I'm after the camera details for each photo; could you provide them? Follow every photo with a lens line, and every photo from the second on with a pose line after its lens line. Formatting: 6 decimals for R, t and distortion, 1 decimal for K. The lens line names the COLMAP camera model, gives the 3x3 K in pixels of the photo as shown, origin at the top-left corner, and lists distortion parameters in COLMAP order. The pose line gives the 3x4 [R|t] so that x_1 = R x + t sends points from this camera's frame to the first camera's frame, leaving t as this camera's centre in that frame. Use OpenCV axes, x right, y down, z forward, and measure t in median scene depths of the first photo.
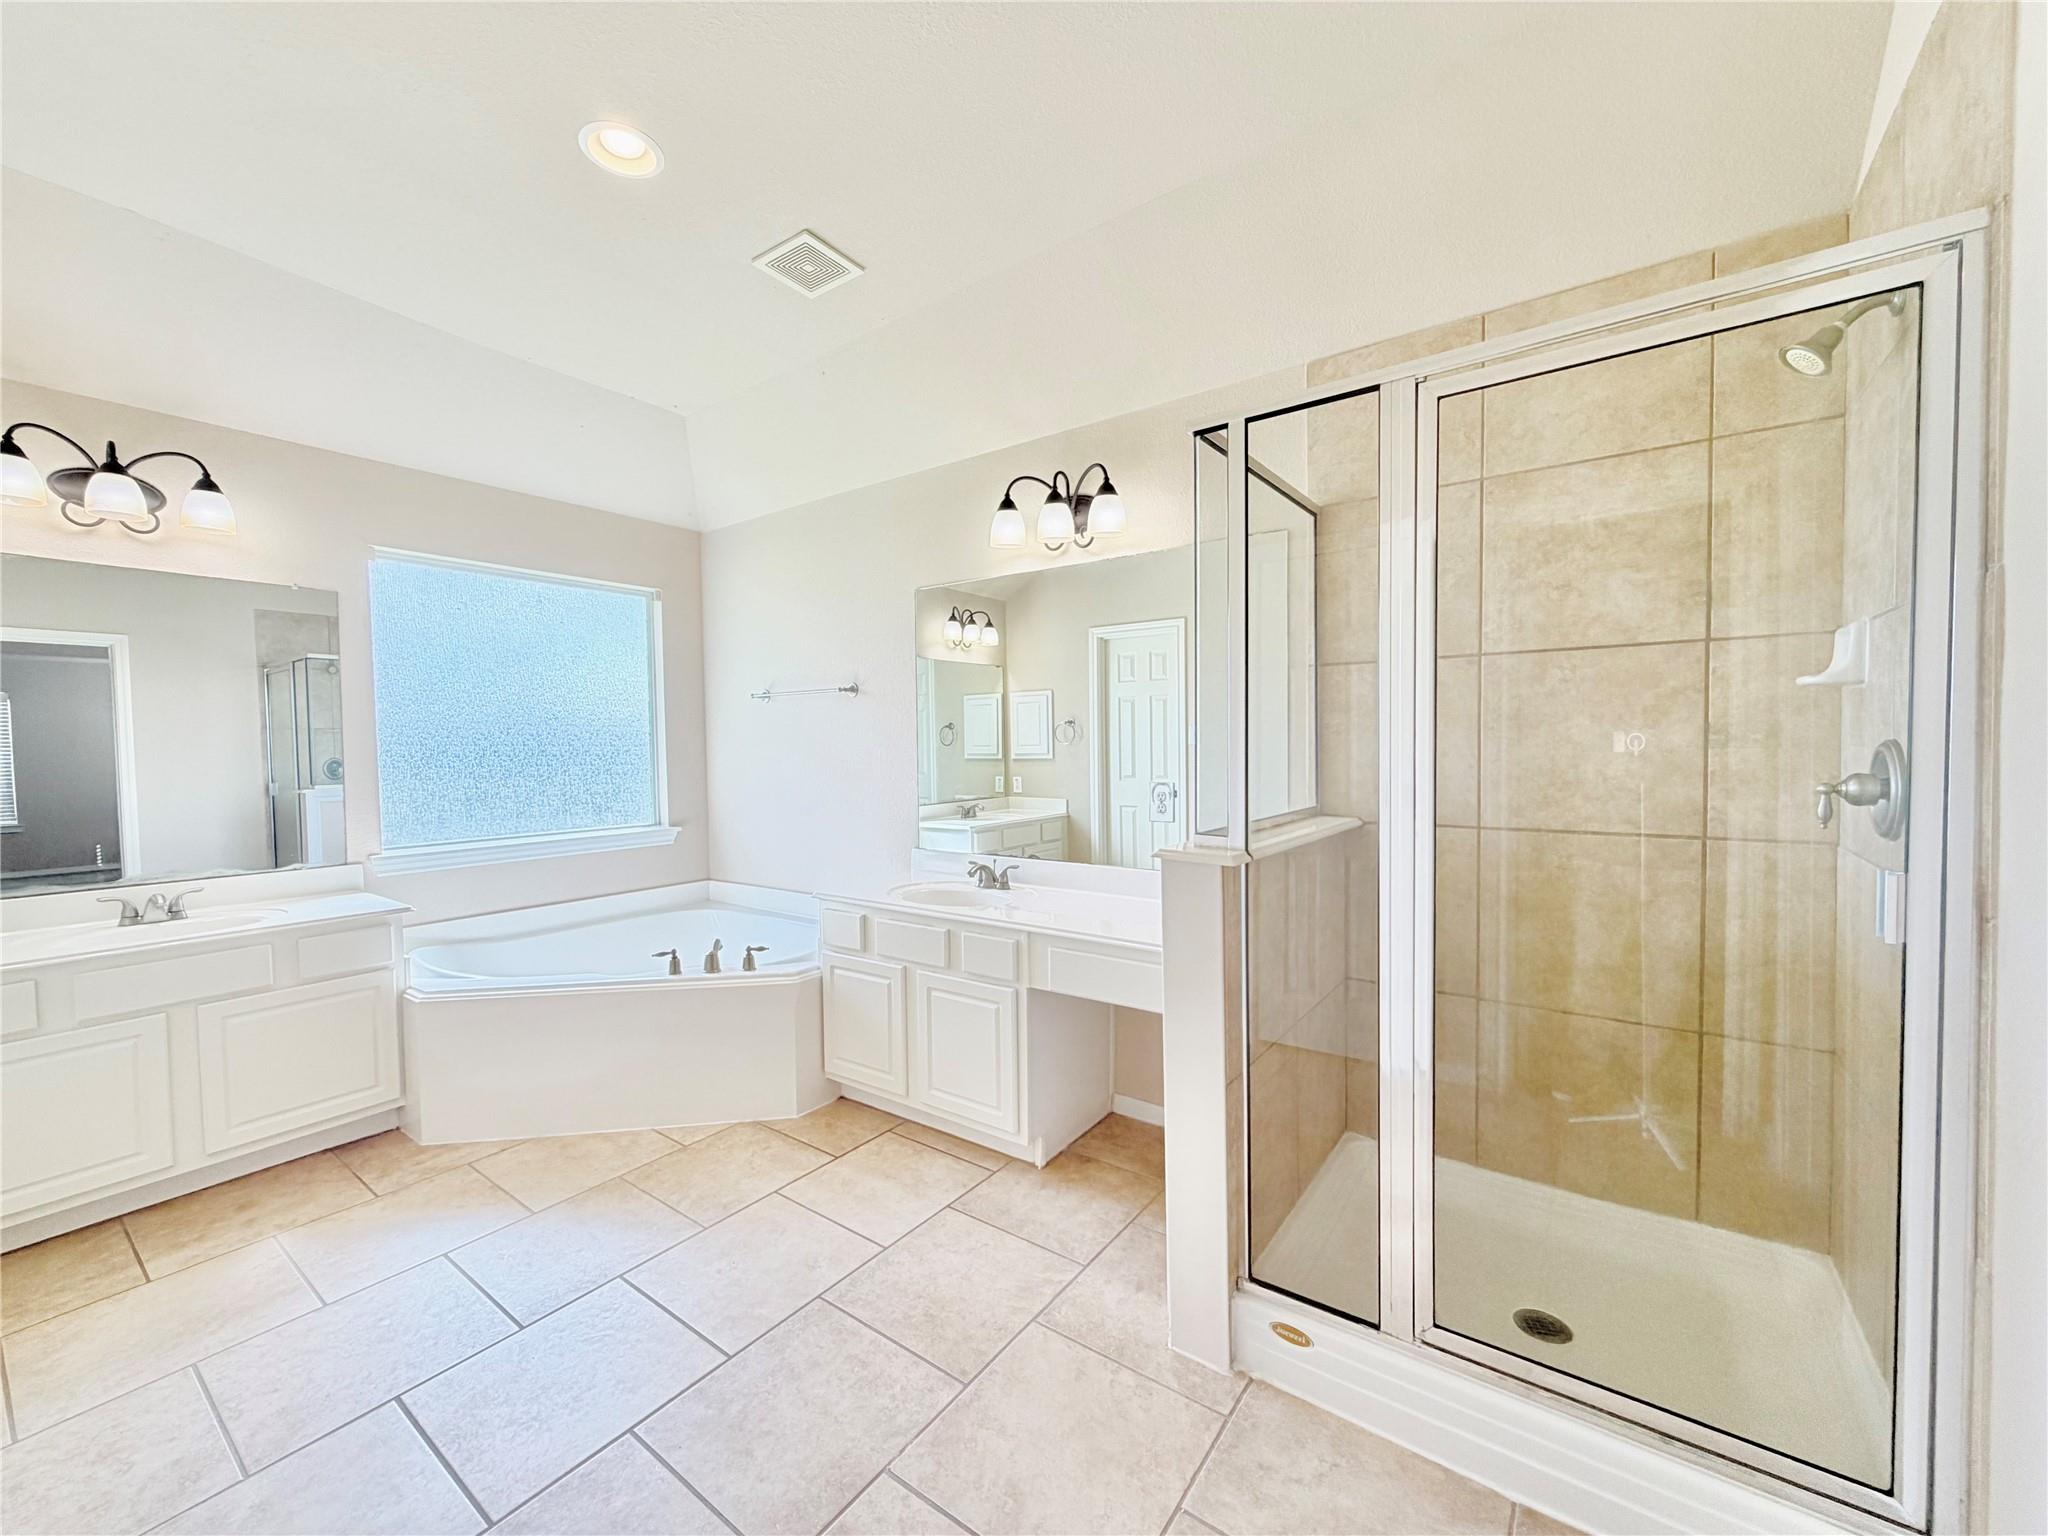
lens RADIAL K [[814.9, 0, 1016.8], [0, 814.9, 770.2], [0, 0, 1]] dist [-0.000830, 0.000279]
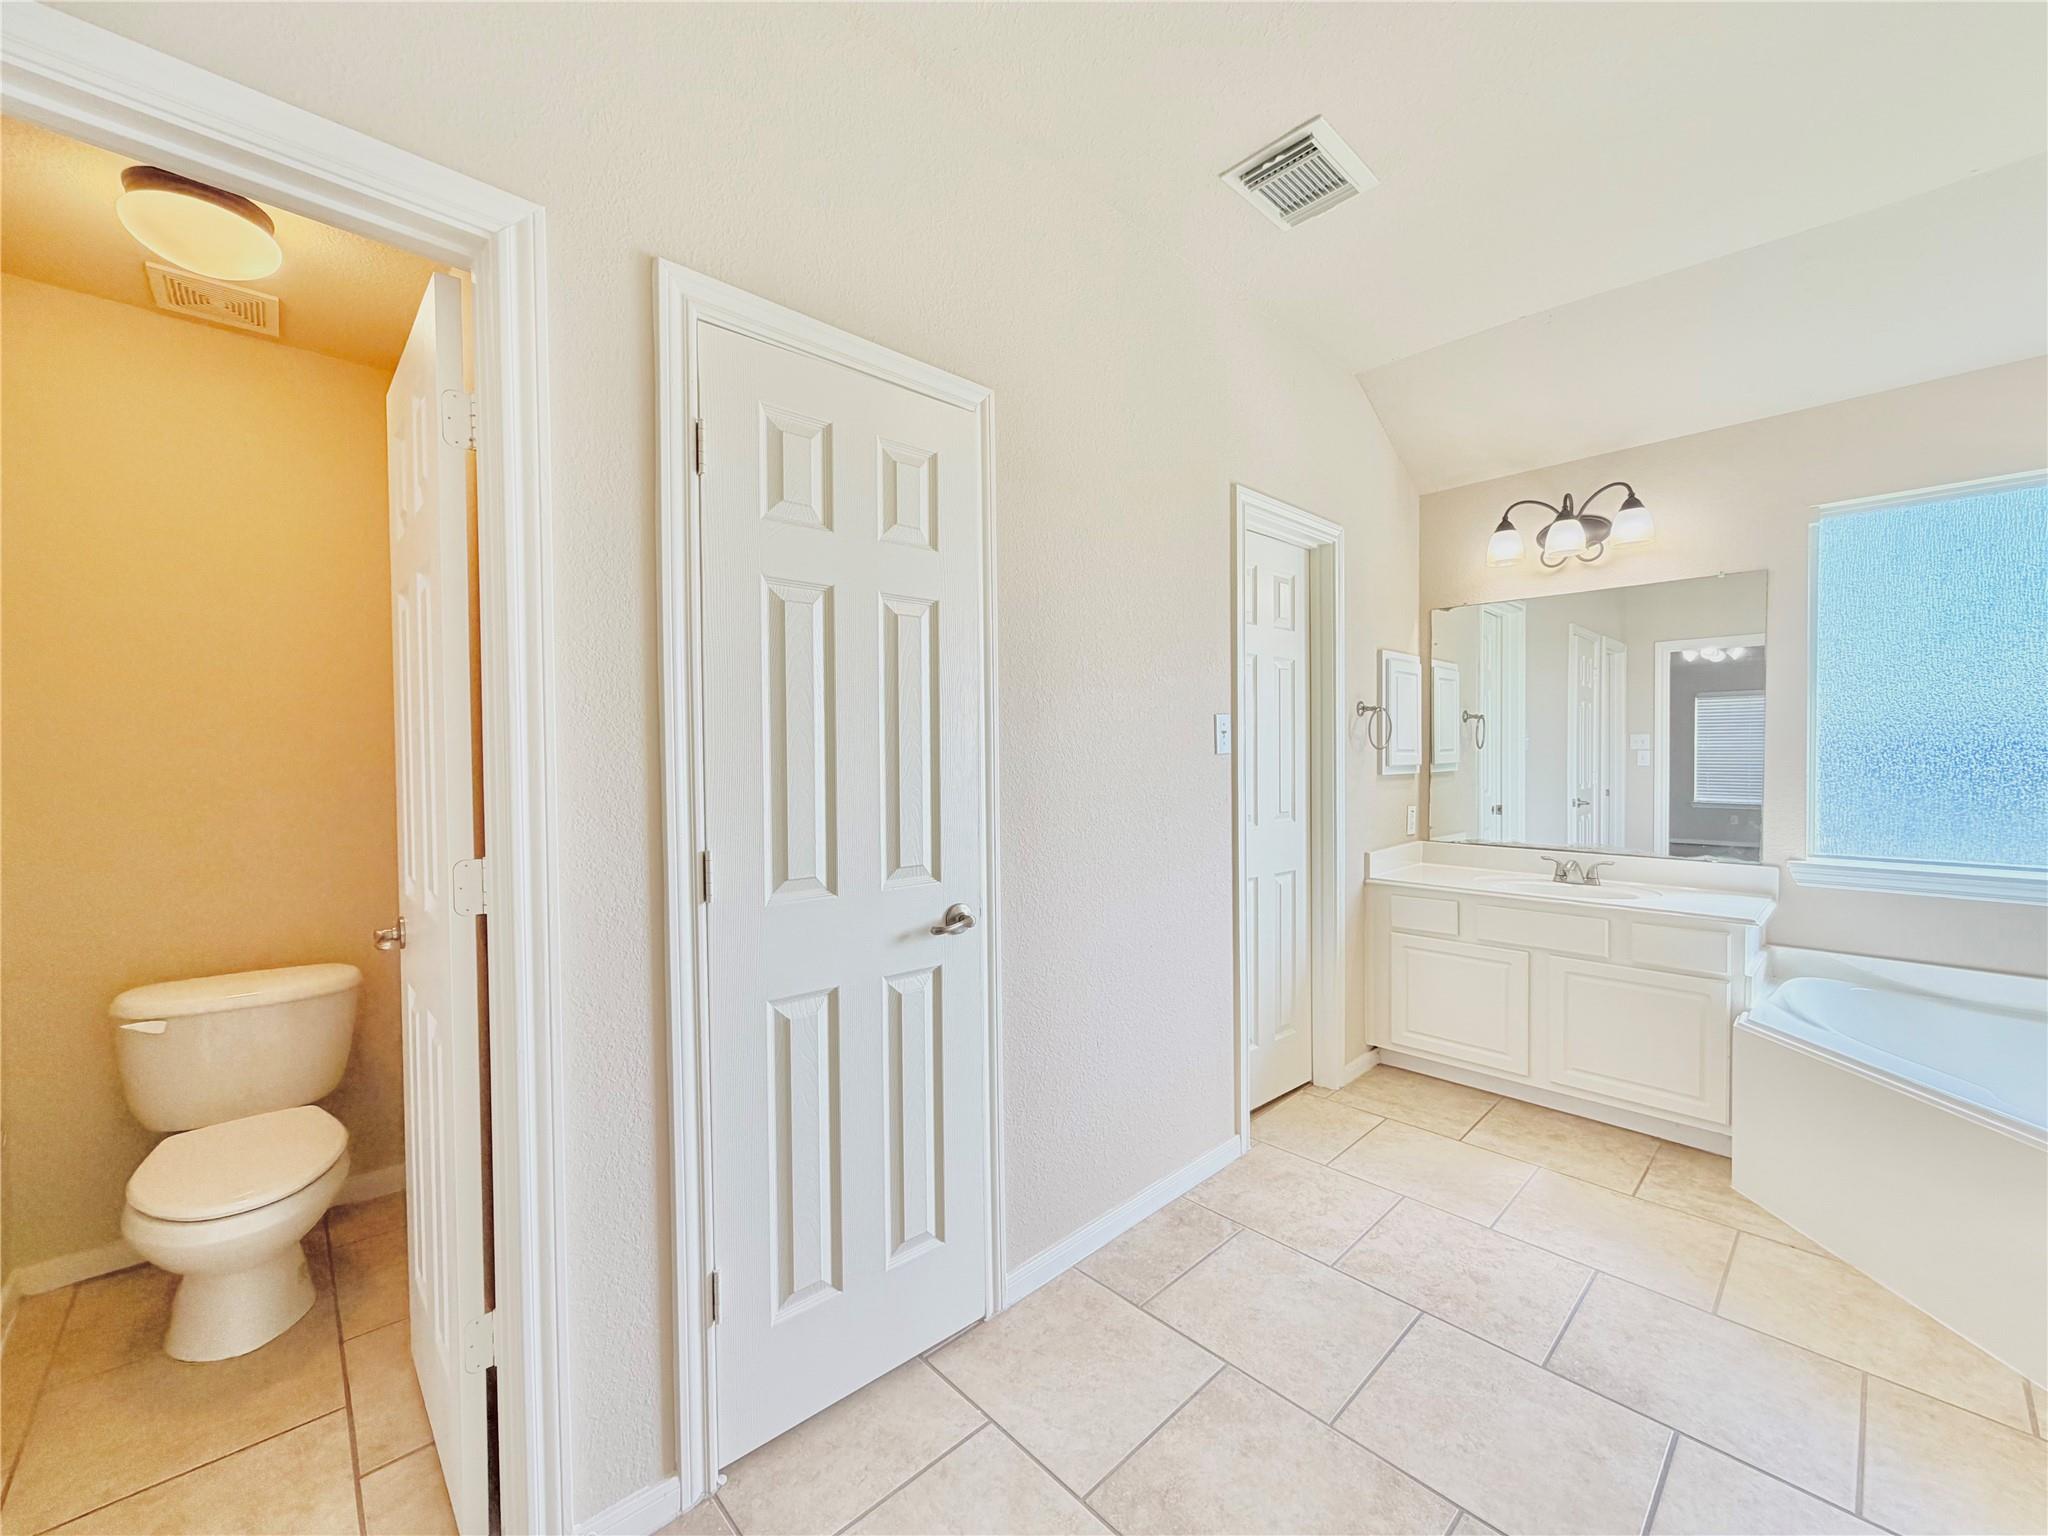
lens RADIAL K [[814.9, 0, 1016.8], [0, 814.9, 770.2], [0, 0, 1]] dist [-0.000830, 0.000279]
pose [[-0.183907, 0.037724, -0.982219, 0.278851], [-0.021684, 0.998864, 0.042424, -0.014749], [0.982704, 0.029101, -0.182880, 0.401639]]
